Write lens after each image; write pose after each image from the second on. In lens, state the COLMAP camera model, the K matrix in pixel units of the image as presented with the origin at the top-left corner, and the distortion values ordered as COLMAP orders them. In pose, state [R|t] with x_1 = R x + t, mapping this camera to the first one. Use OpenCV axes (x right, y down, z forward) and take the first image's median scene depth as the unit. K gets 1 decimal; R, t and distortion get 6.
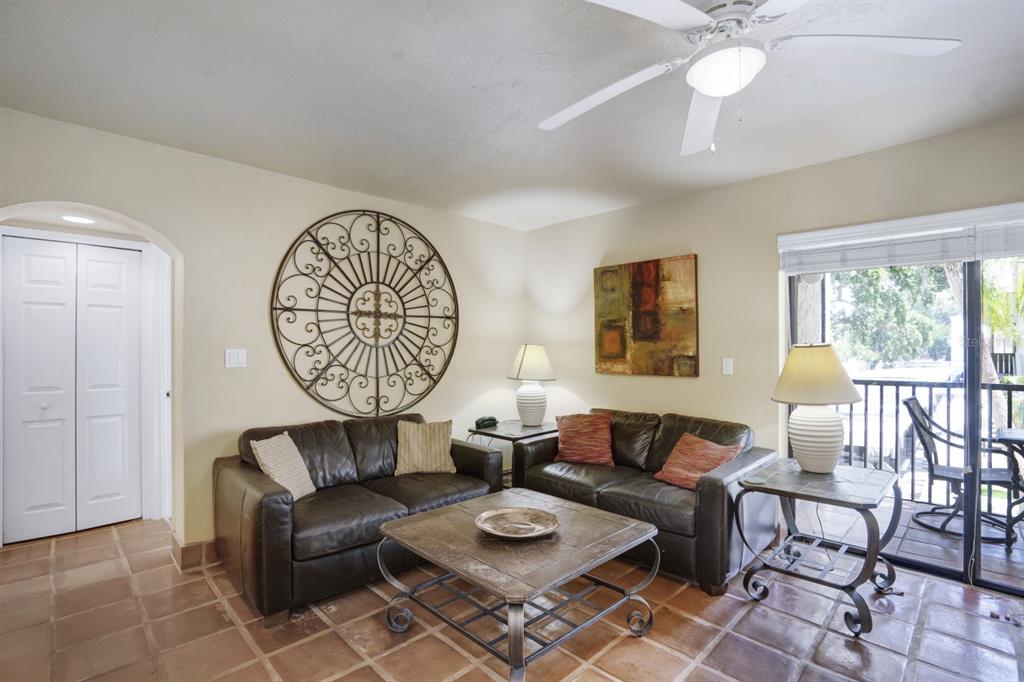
lens RADIAL K [[516.7, 0, 513.4], [0, 516.7, 336.0], [0, 0, 1]] dist [-0.023329, 0.006556]
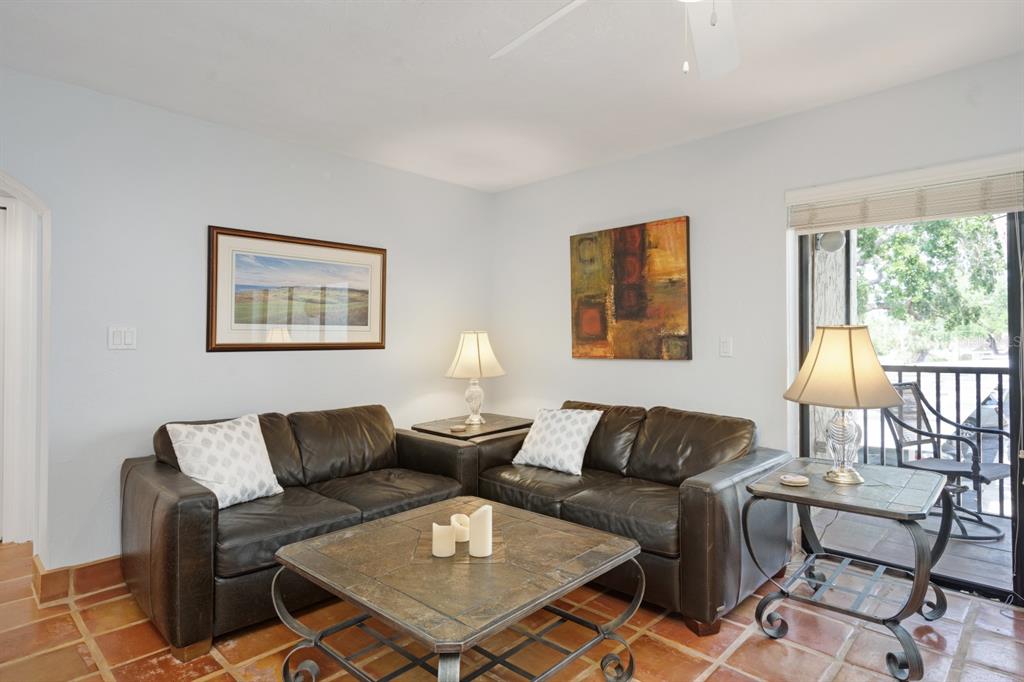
lens RADIAL K [[546.6, 0, 513.8], [0, 546.6, 325.8], [0, 0, 1]] dist [-0.047374, 0.012020]
pose [[0.999477, -0.002861, 0.032202, 0.037163], [0.003022, 0.999983, -0.004959, 0.025633], [-0.032187, 0.005053, 0.999469, 0.109162]]
